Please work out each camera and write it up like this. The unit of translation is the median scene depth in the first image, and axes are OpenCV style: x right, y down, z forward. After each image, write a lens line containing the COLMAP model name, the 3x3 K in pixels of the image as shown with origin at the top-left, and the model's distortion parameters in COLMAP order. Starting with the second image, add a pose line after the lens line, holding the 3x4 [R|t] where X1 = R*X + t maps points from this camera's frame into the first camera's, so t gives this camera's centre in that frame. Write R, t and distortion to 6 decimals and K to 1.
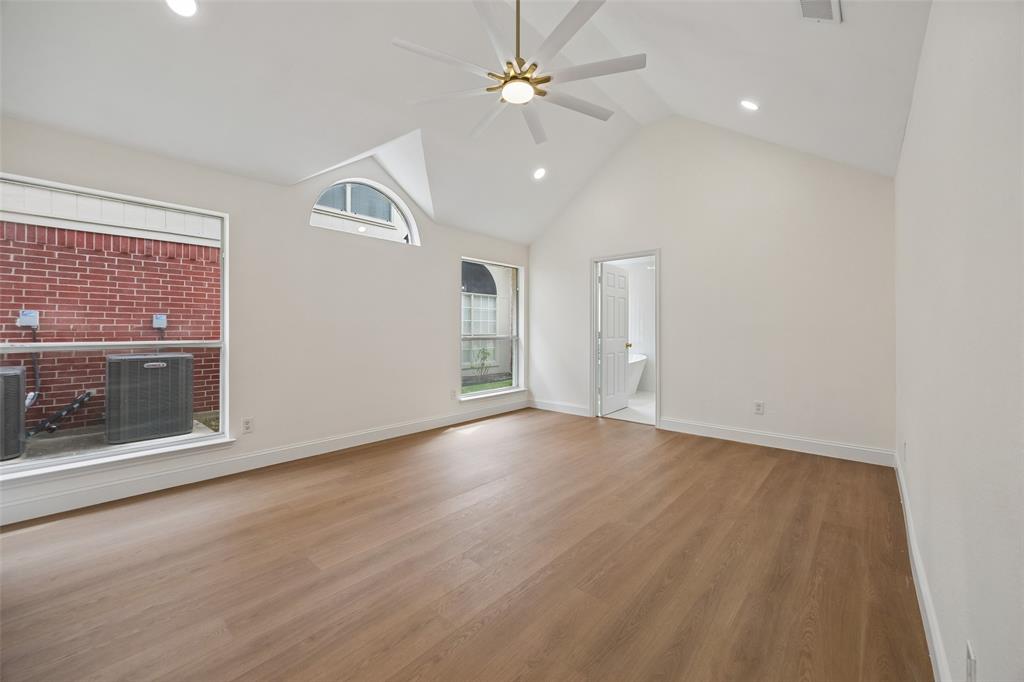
lens RADIAL K [[394.1, 0, 517.8], [0, 394.1, 335.7], [0, 0, 1]] dist [0.000255, -0.000203]
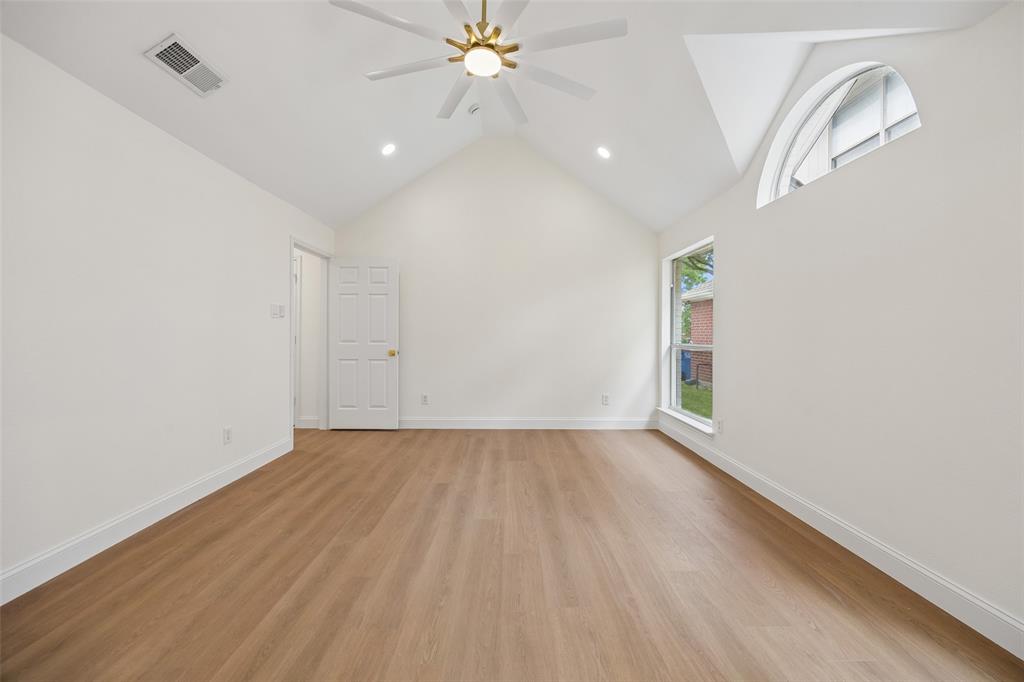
lens RADIAL K [[394.1, 0, 517.8], [0, 394.1, 335.7], [0, 0, 1]] dist [0.000255, -0.000203]
pose [[-0.730021, -0.003058, -0.683418, 0.658538], [-0.010683, 0.999919, 0.006938, -0.024148], [0.683341, 0.012366, -0.729994, 2.068544]]
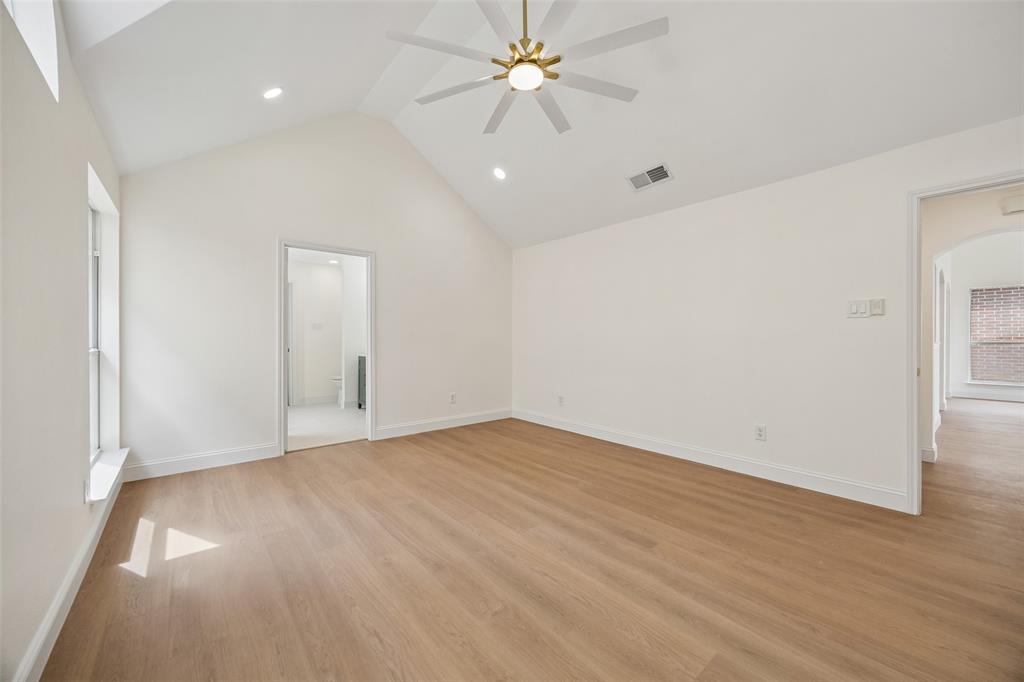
lens RADIAL K [[389.4, 0, 517.8], [0, 389.4, 336.8], [0, 0, 1]] dist [0.000602, -0.000037]
pose [[0.137131, 0.007899, 0.990521, -1.110099], [0.007672, 0.999930, -0.009036, -0.009068], [-0.990523, 0.008838, 0.137061, 1.086166]]
